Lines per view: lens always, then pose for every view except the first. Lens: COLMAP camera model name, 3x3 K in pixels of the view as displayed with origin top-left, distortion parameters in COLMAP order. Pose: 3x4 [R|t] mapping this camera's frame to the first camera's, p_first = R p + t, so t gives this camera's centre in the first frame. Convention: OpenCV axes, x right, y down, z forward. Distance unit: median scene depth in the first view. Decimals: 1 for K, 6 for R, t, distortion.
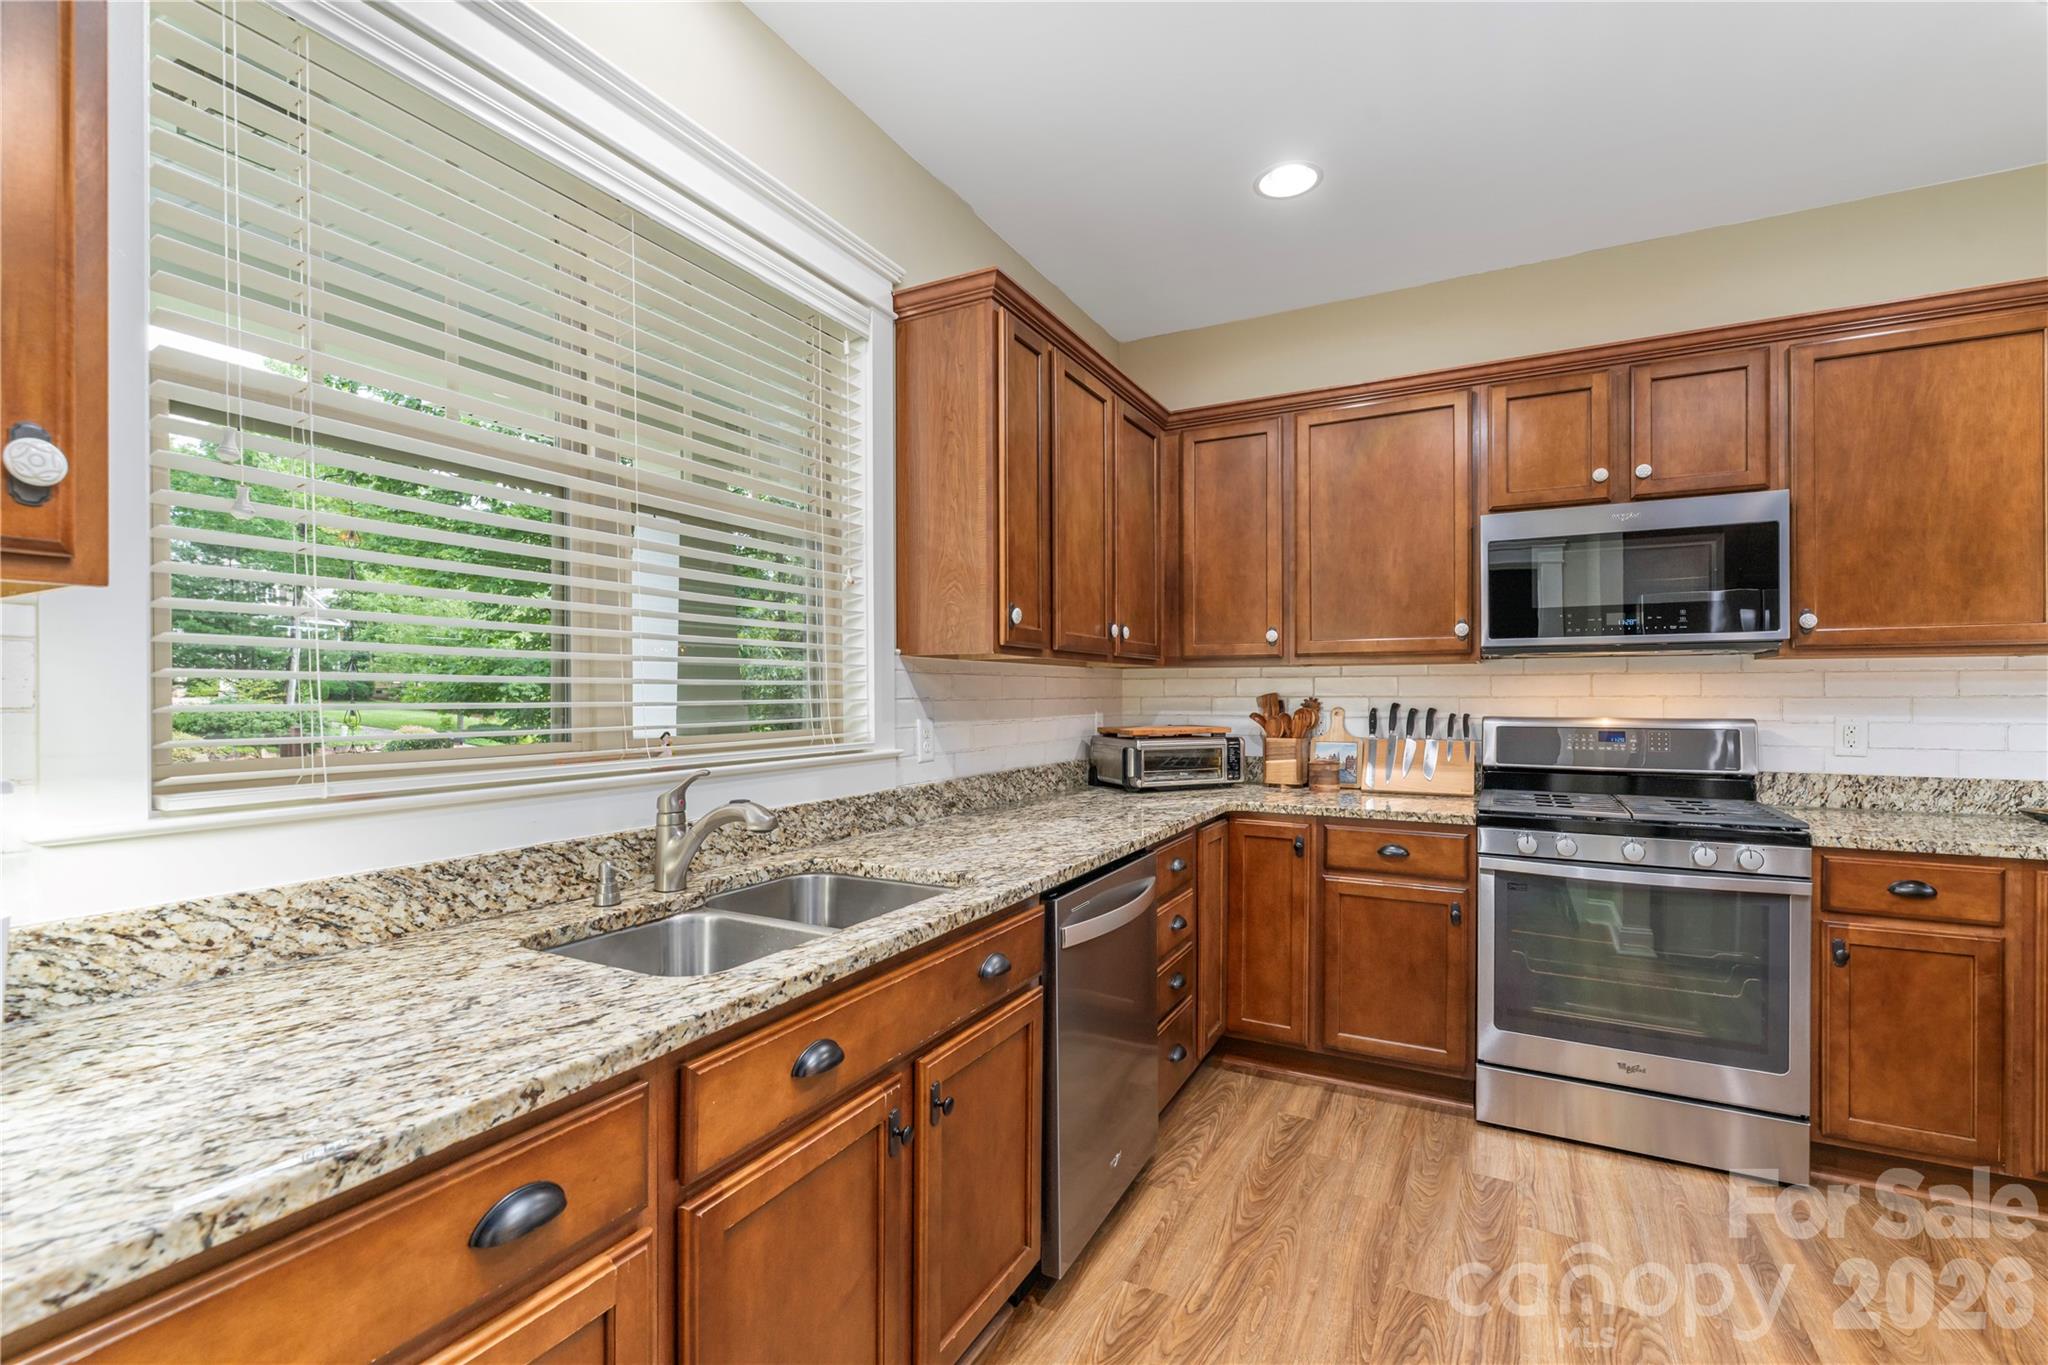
lens RADIAL K [[874.9, 0, 1027.4], [0, 874.9, 688.8], [0, 0, 1]] dist [0.002171, 0.000334]
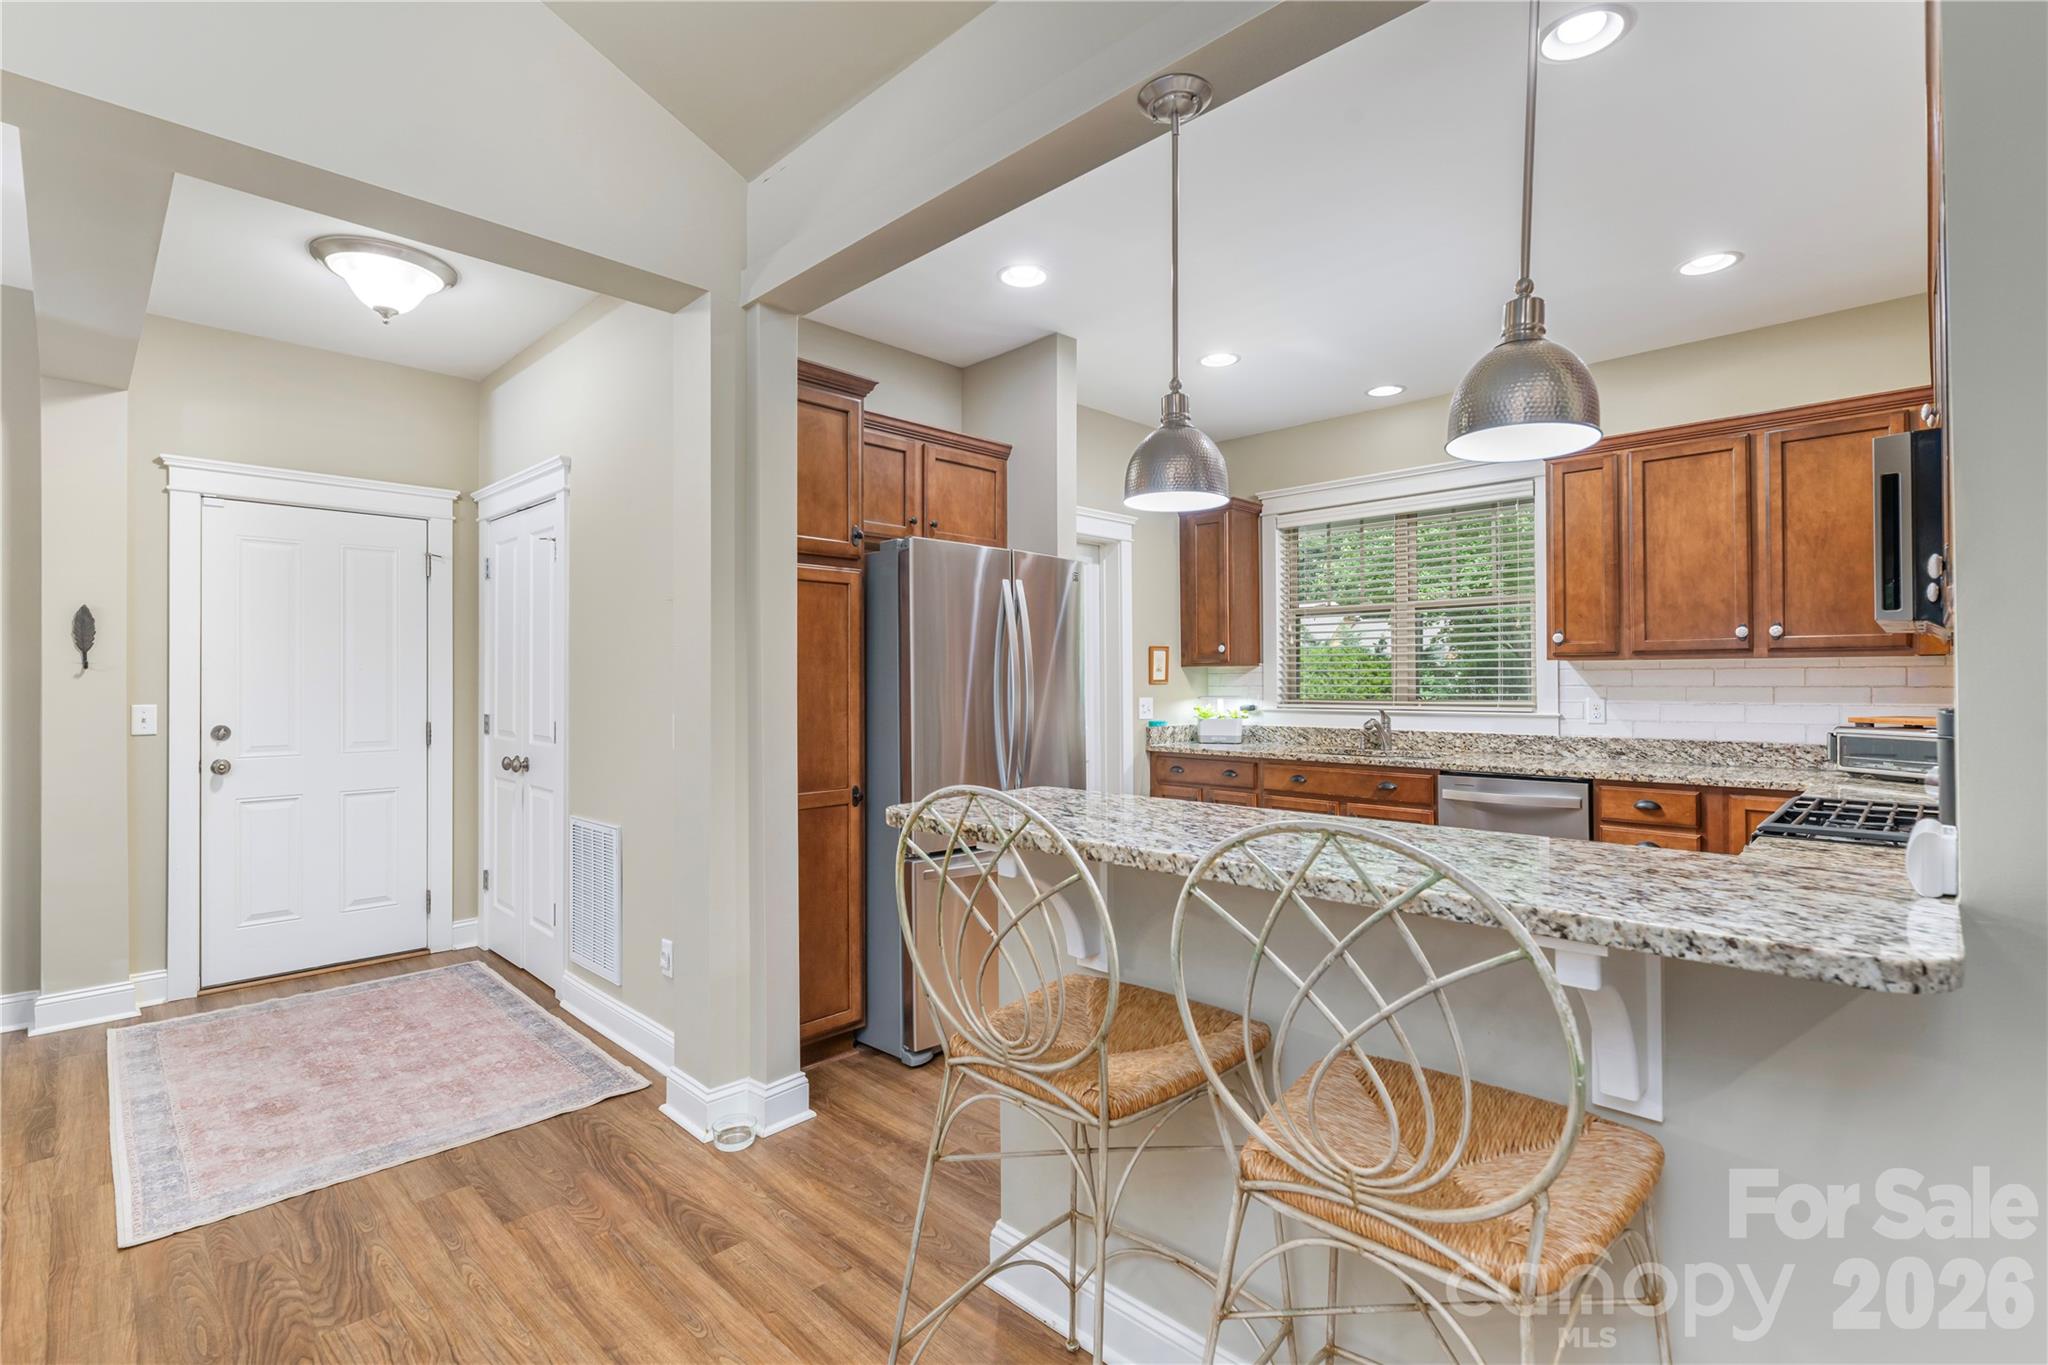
lens RADIAL K [[937.4, 0, 1023.5], [0, 937.4, 672.3], [0, 0, 1]] dist [-0.004925, 0.000299]
pose [[-0.260514, -0.004096, -0.965461, 1.792083], [0.008821, 0.999939, -0.006622, -0.008737], [0.965430, -0.010242, -0.260462, 0.421688]]
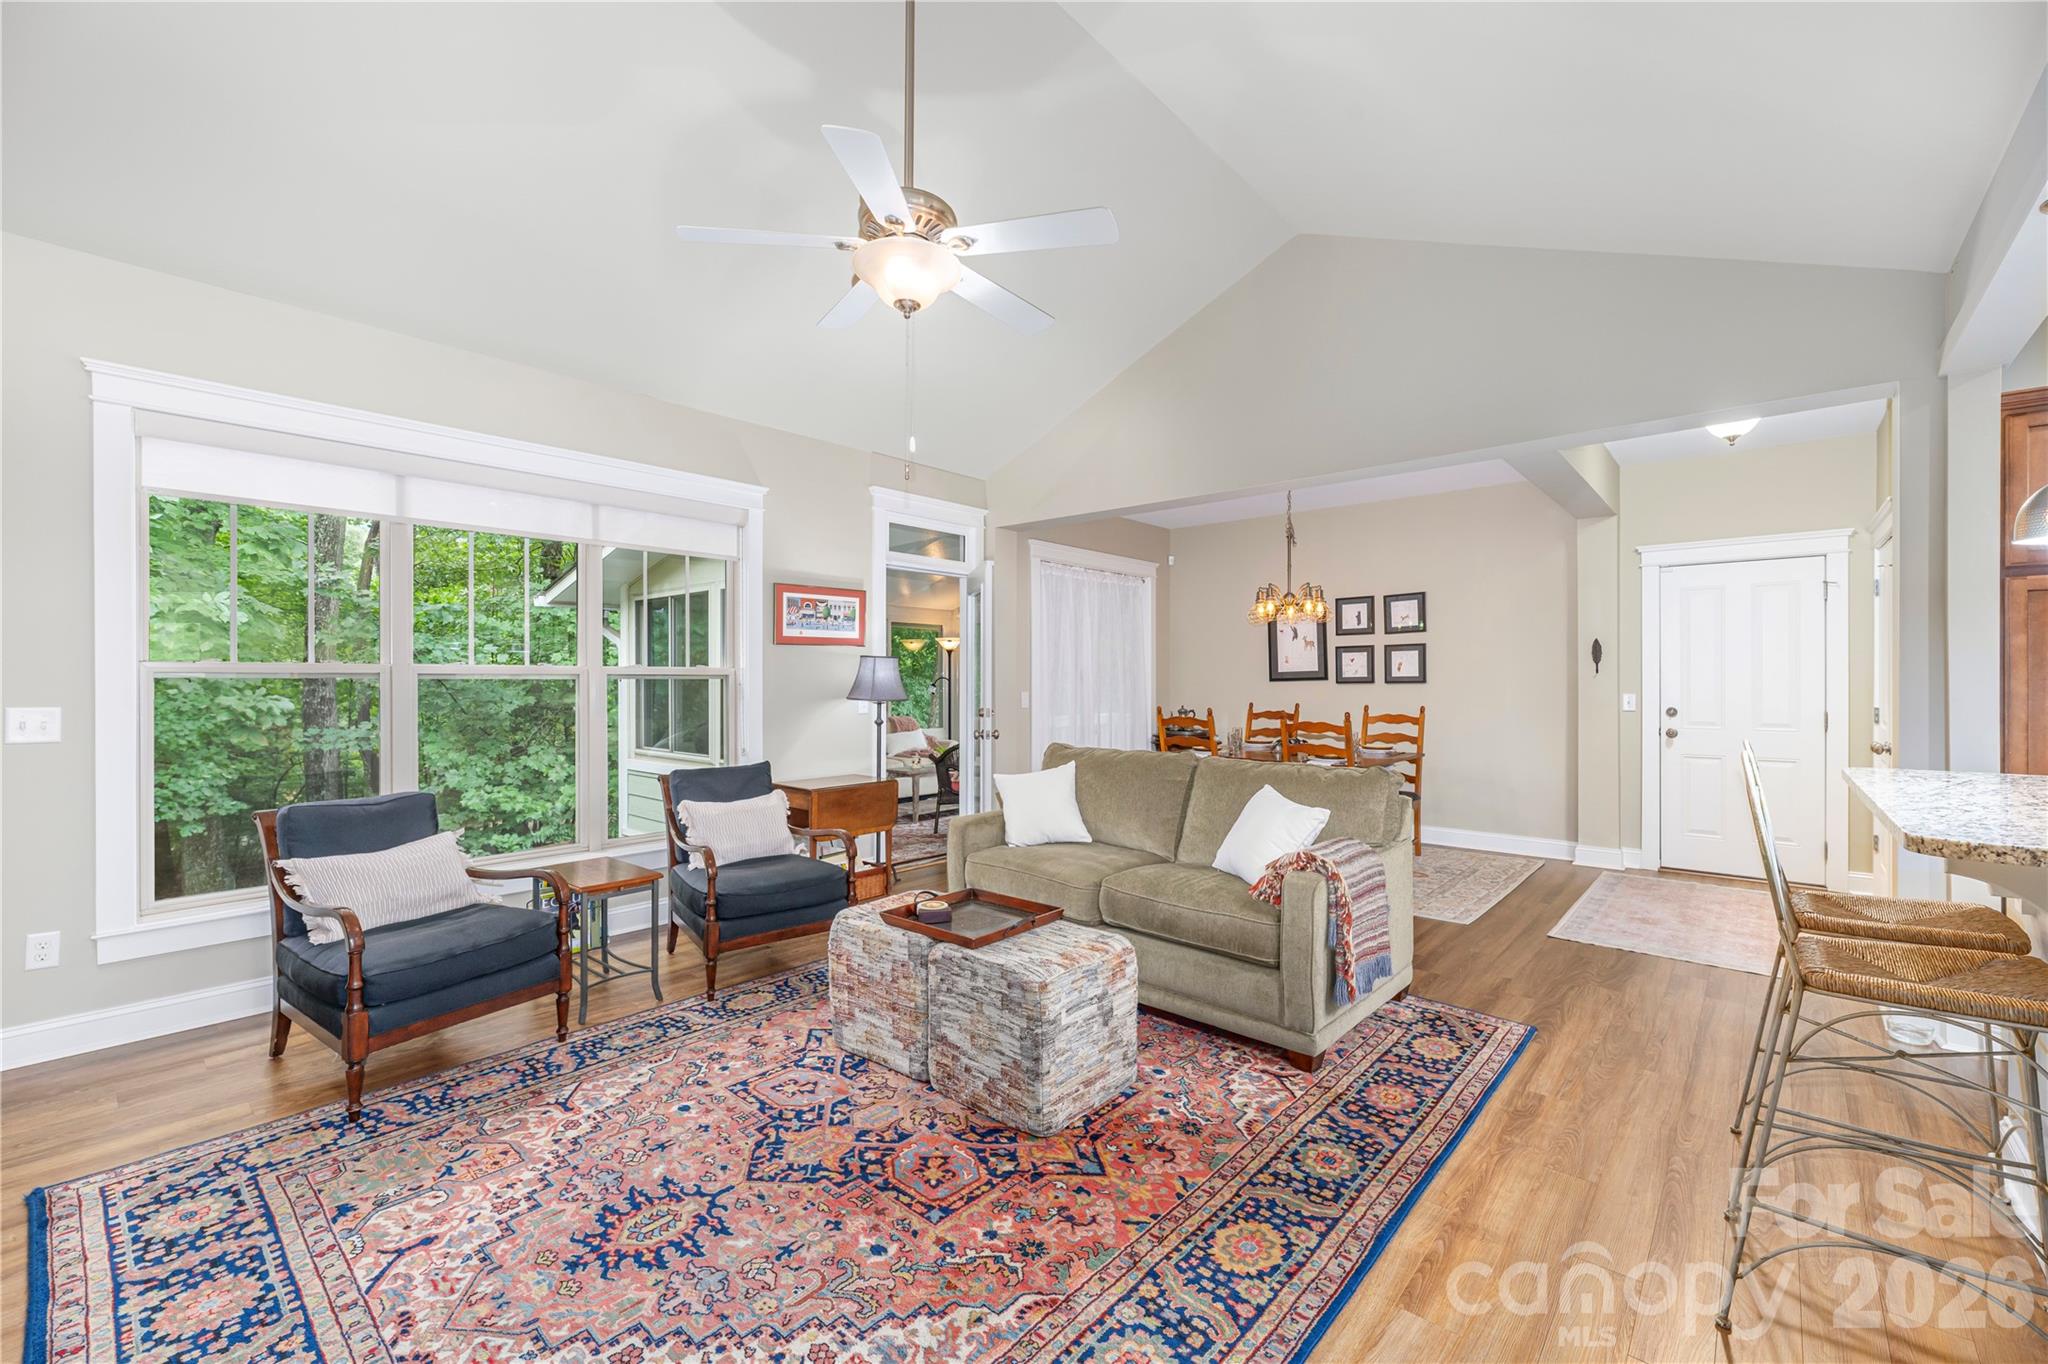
lens RADIAL K [[841.1, 0, 1031.1], [0, 841.1, 676.0], [0, 0, 1]] dist [-0.002517, -0.000030]
pose [[-0.977904, 0.003671, 0.209023, 1.849348], [0.001778, 0.999956, -0.009246, -0.009008], [-0.209048, -0.008671, -0.977867, 1.267219]]
